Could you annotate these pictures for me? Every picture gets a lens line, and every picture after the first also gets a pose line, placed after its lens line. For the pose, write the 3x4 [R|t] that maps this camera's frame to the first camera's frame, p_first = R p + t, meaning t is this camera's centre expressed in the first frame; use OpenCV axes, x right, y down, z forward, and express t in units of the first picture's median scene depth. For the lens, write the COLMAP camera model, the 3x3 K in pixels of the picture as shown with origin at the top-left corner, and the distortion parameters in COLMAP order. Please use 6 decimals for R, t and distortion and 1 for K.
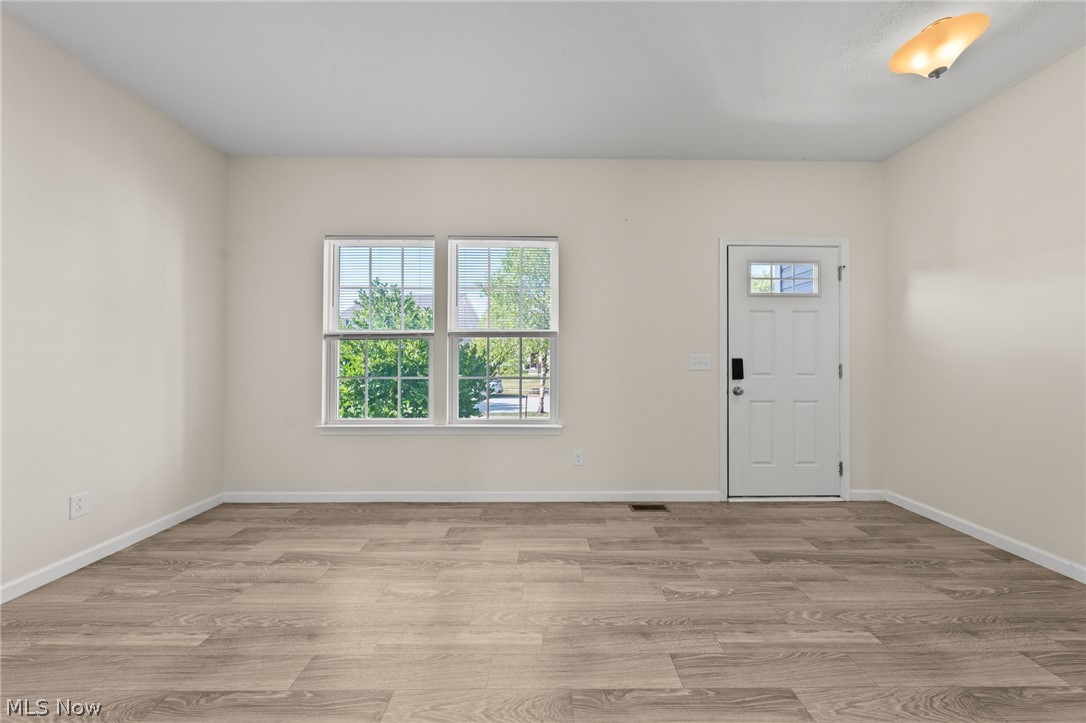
lens RADIAL K [[368.5, 0, 552.3], [0, 368.5, 353.5], [0, 0, 1]] dist [-0.000222, 0.000021]
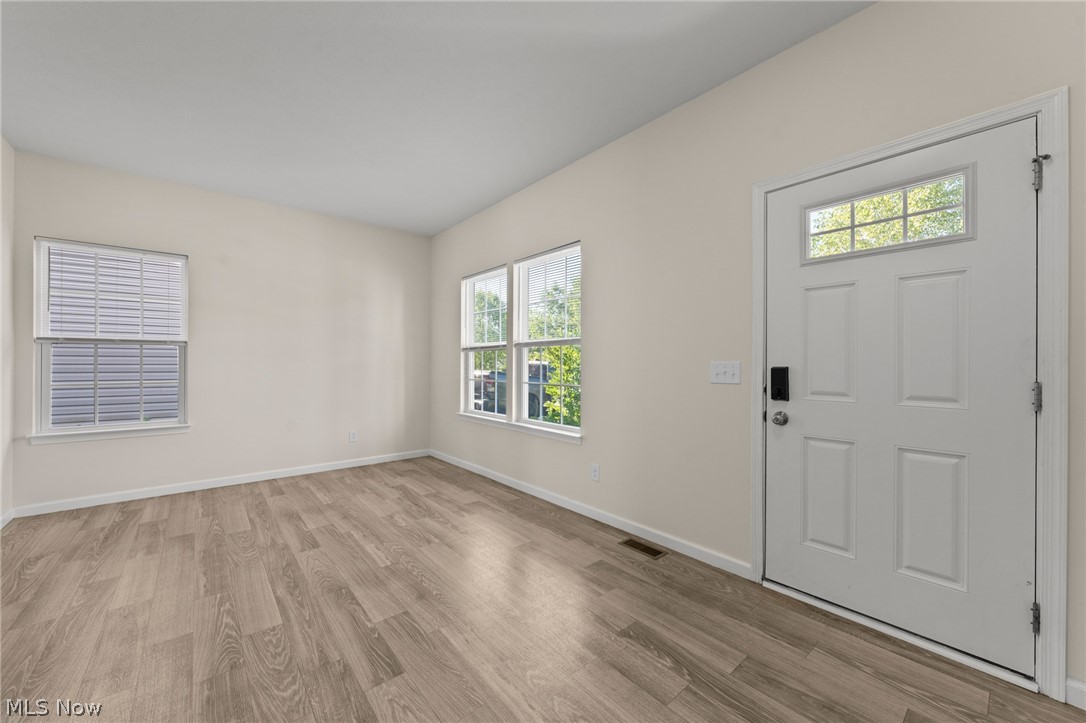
lens RADIAL K [[411.4, 0, 543.0], [0, 411.4, 361.5], [0, 0, 1]] dist [0.000921, 0.000371]
pose [[0.638877, -0.004878, -0.769293, 0.805935], [0.009934, 0.999949, 0.001910, -0.001905], [0.769244, -0.008862, 0.638893, 0.237470]]
